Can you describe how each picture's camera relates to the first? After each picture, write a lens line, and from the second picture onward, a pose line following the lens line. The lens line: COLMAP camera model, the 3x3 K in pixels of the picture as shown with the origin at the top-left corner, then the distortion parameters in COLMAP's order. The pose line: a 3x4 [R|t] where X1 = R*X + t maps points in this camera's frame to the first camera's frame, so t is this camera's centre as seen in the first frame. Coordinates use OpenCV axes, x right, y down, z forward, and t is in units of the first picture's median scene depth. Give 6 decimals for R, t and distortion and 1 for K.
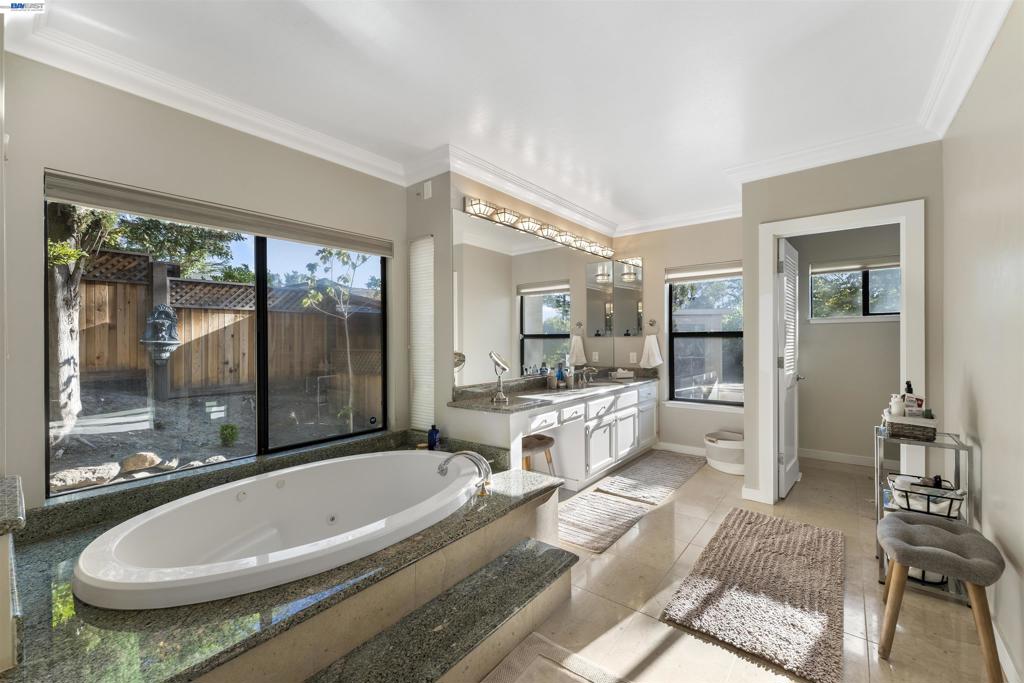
lens RADIAL K [[417.6, 0, 508.8], [0, 417.6, 344.0], [0, 0, 1]] dist [-0.001228, -0.000246]
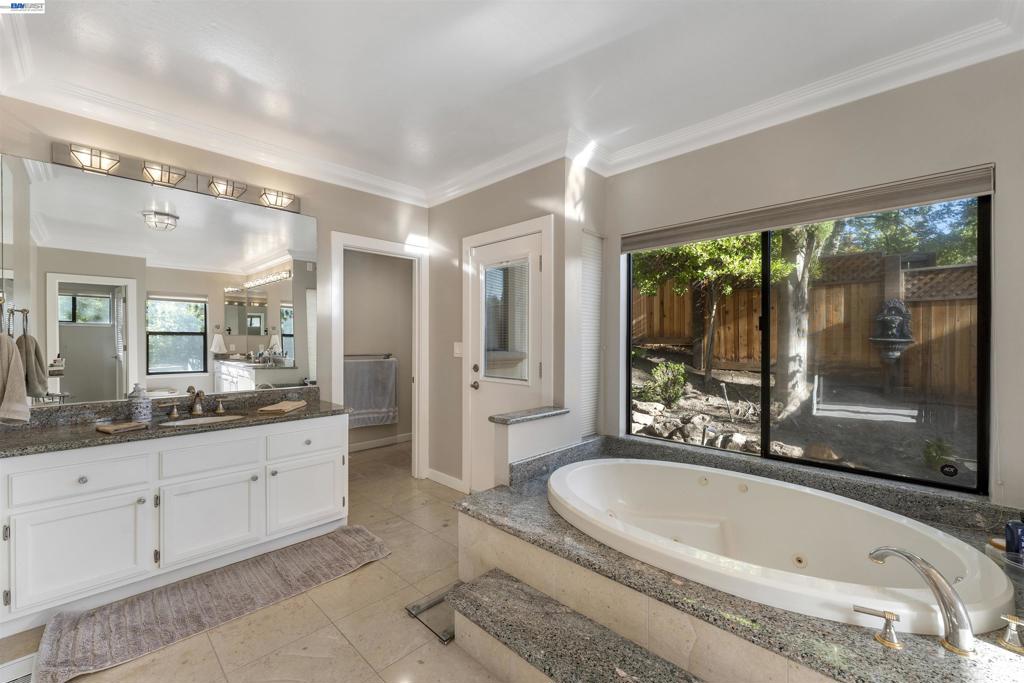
lens RADIAL K [[417.6, 0, 508.8], [0, 417.6, 344.0], [0, 0, 1]] dist [-0.001228, -0.000246]
pose [[-0.097040, 0.017530, -0.995126, 0.224968], [-0.010532, 0.999771, 0.018639, -0.004861], [0.995225, 0.012290, -0.096833, 0.268850]]
